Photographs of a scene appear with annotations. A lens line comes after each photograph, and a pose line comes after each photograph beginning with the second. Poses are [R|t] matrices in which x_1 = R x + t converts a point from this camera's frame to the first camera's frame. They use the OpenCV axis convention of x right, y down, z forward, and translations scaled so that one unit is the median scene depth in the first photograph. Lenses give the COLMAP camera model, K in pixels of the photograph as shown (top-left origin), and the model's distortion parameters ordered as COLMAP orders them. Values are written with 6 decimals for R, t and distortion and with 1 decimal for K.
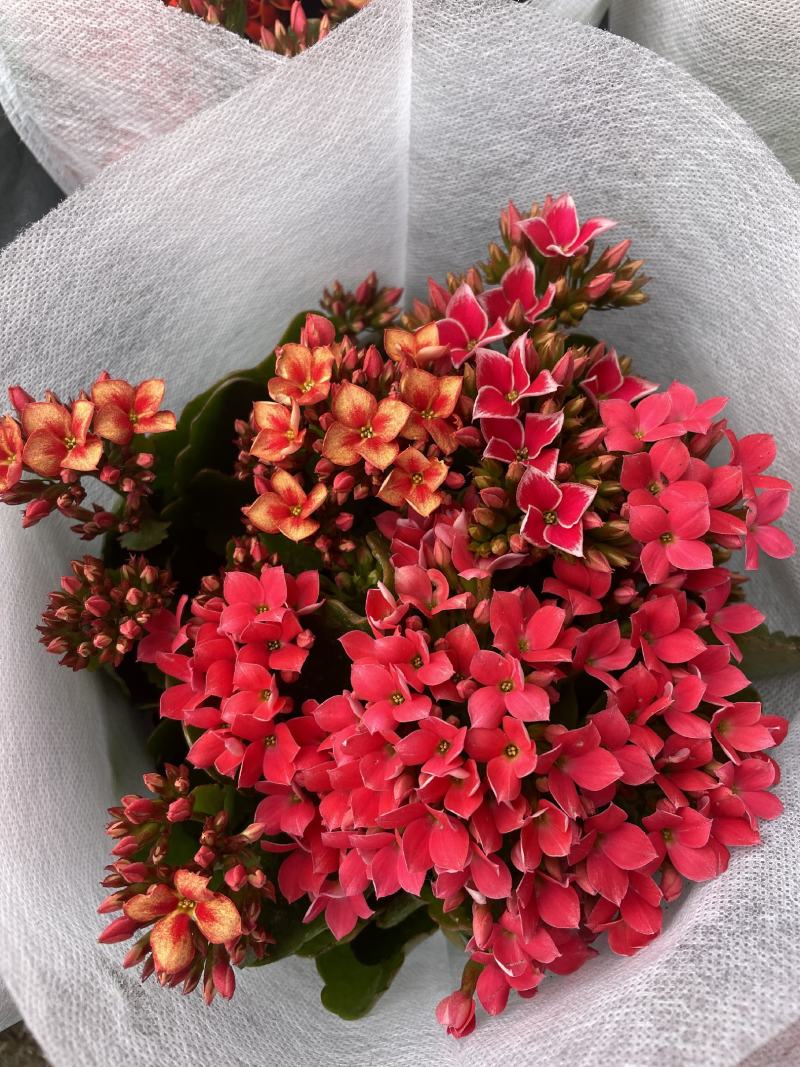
lens RADIAL K [[787.7, 0, 400.2], [0, 787.7, 532.9], [0, 0, 1]] dist [0.007148, -0.007290]
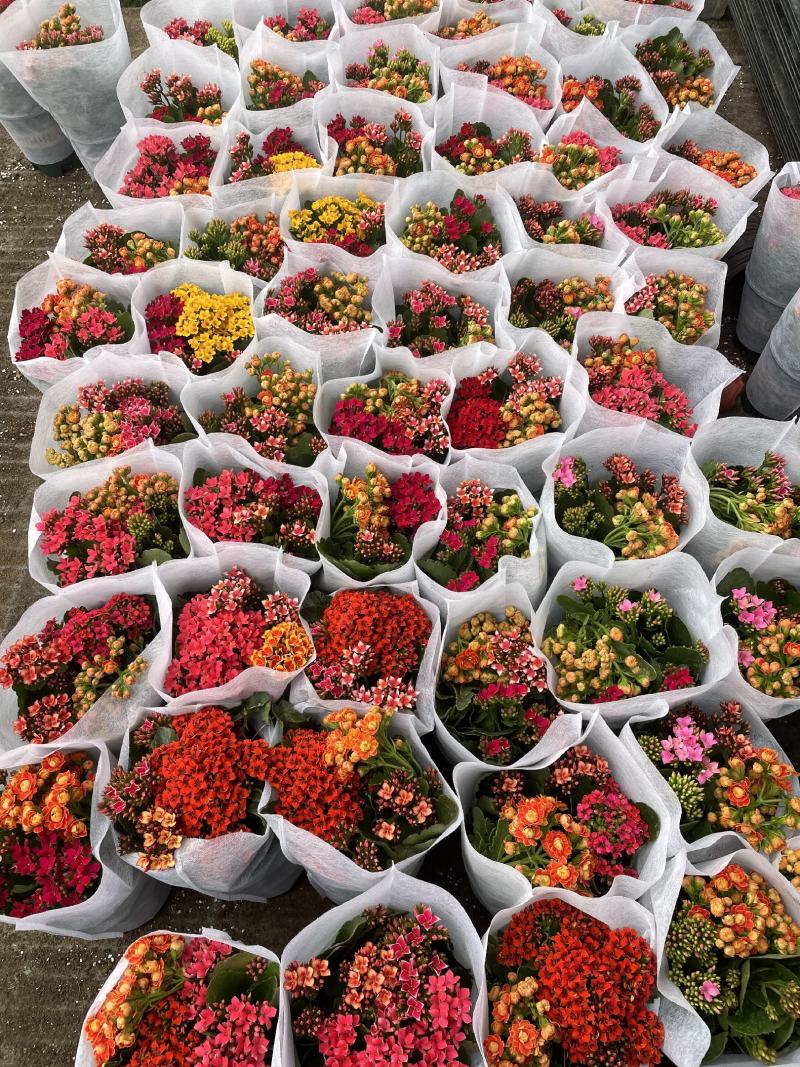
lens RADIAL K [[787.7, 0, 400.0], [0, 787.7, 534.2], [0, 0, 1]] dist [0.007148, -0.007290]
pose [[0.995456, 0.095134, 0.004202, -0.157081], [-0.089026, 0.945399, -0.313519, -1.118825], [-0.033798, 0.311721, 0.949573, -3.947850]]
